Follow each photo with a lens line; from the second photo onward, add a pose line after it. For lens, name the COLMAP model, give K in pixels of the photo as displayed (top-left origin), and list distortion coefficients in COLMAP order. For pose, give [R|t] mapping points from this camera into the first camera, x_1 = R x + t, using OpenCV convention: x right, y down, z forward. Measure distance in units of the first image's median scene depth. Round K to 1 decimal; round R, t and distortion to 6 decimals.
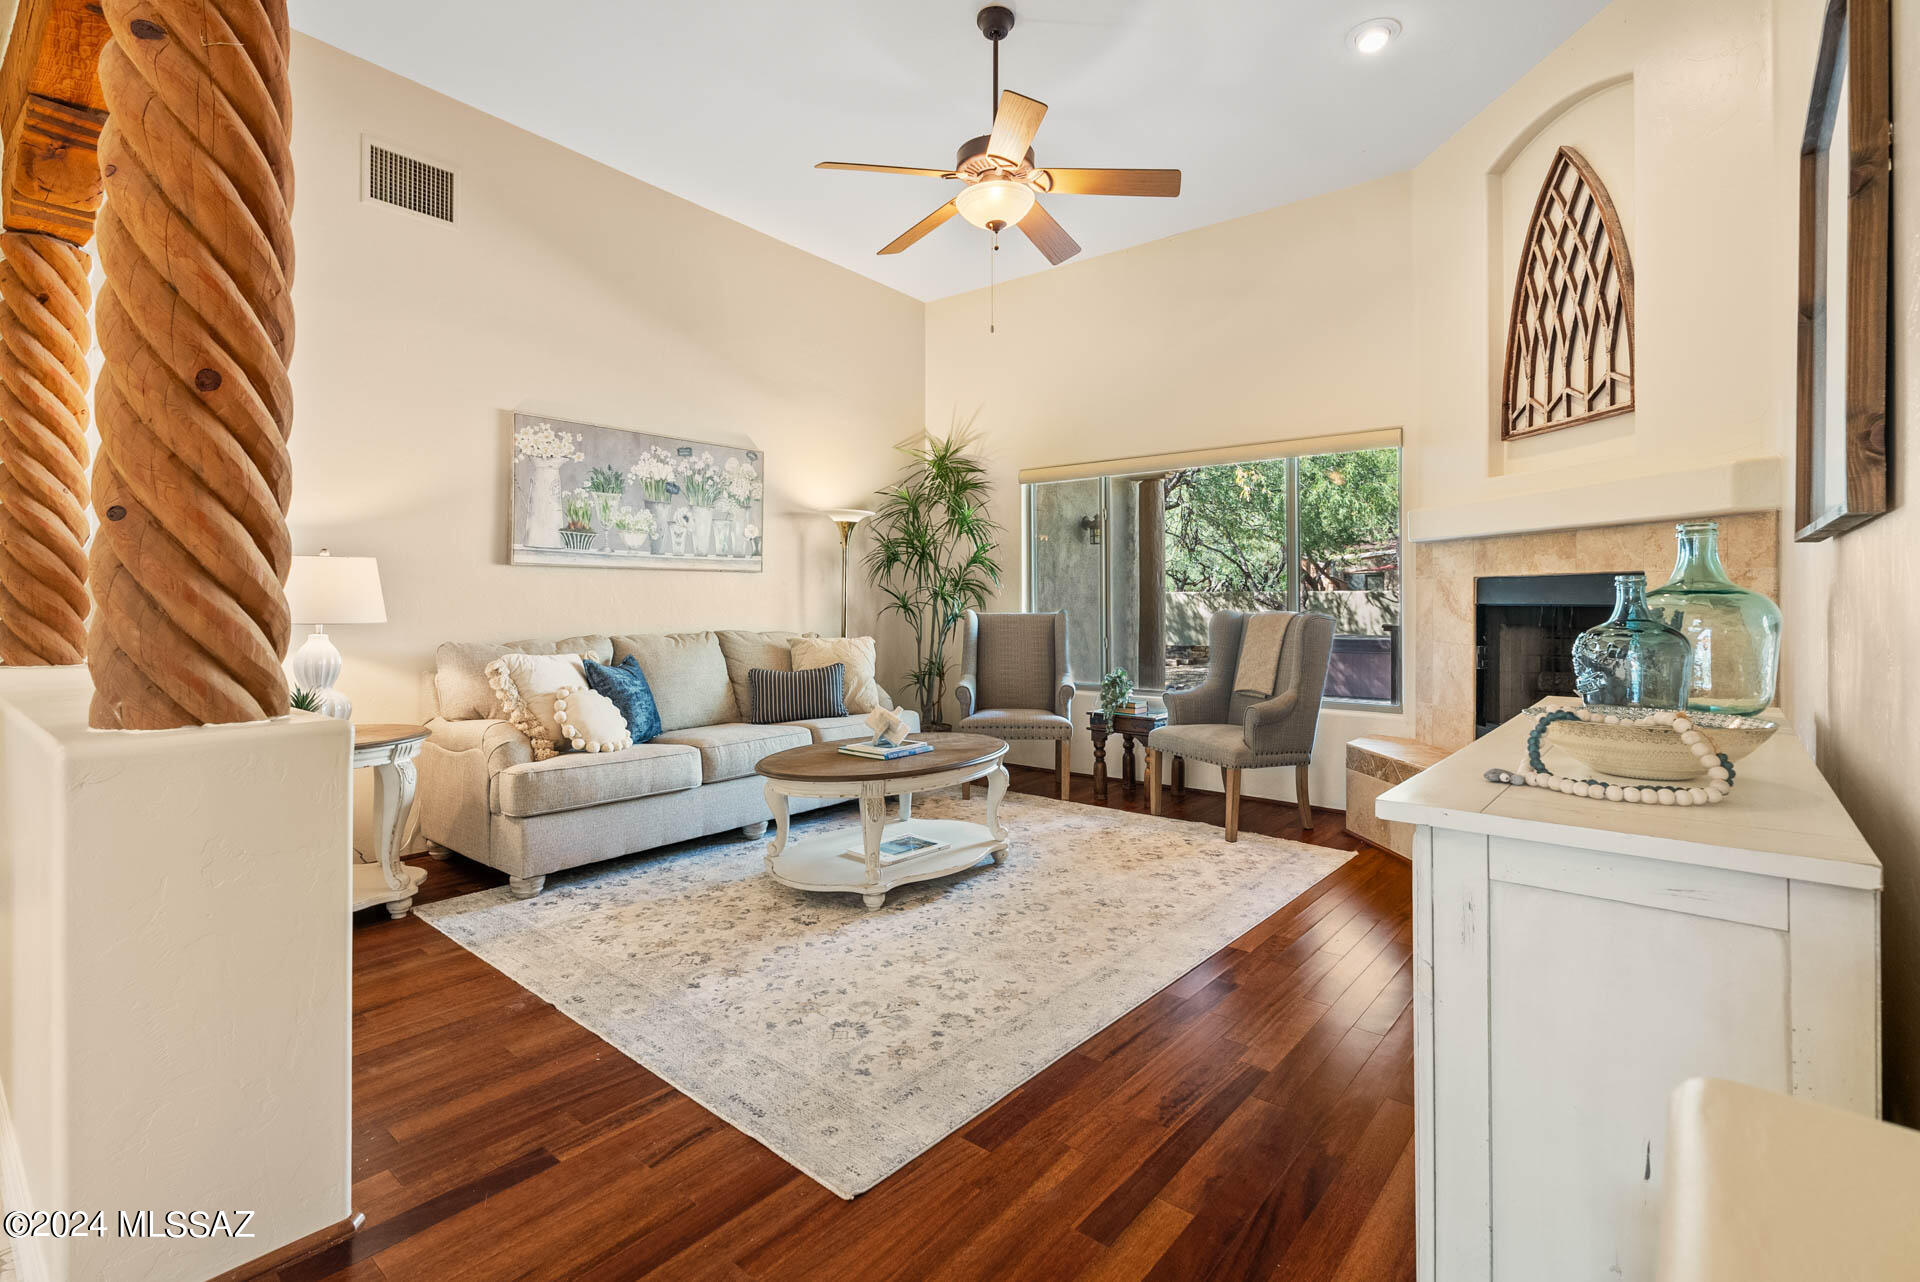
lens RADIAL K [[878.4, 0, 985.3], [0, 878.4, 598.3], [0, 0, 1]] dist [-0.008755, 0.003669]
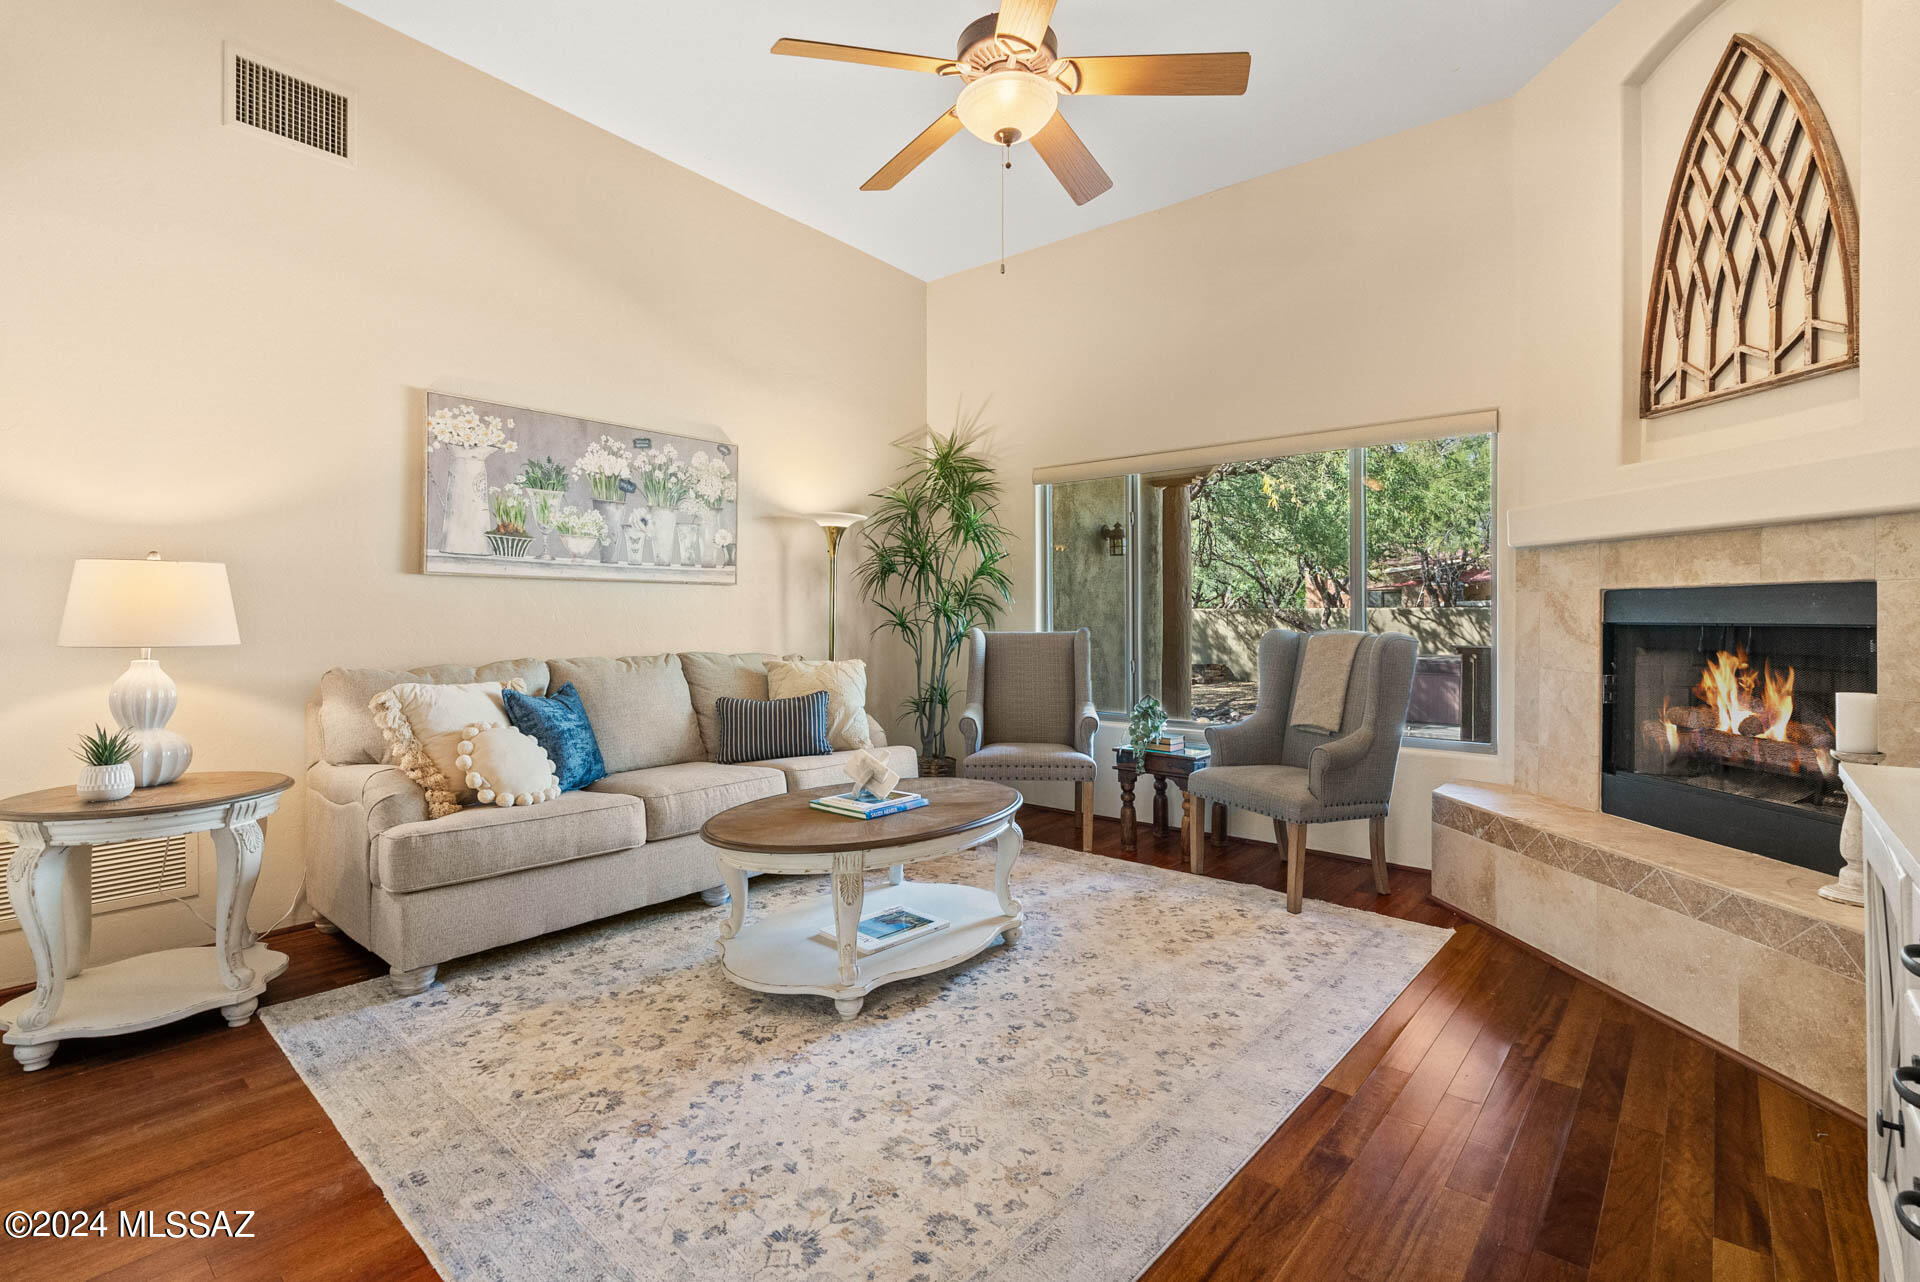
lens RADIAL K [[878.4, 0, 968.4], [0, 878.4, 621.2], [0, 0, 1]] dist [-0.008755, 0.003669]
pose [[0.999549, 0.000911, -0.030011, 0.000972], [-0.000702, 0.999975, 0.006975, 0.000121], [0.030017, -0.006951, 0.999525, 0.190162]]
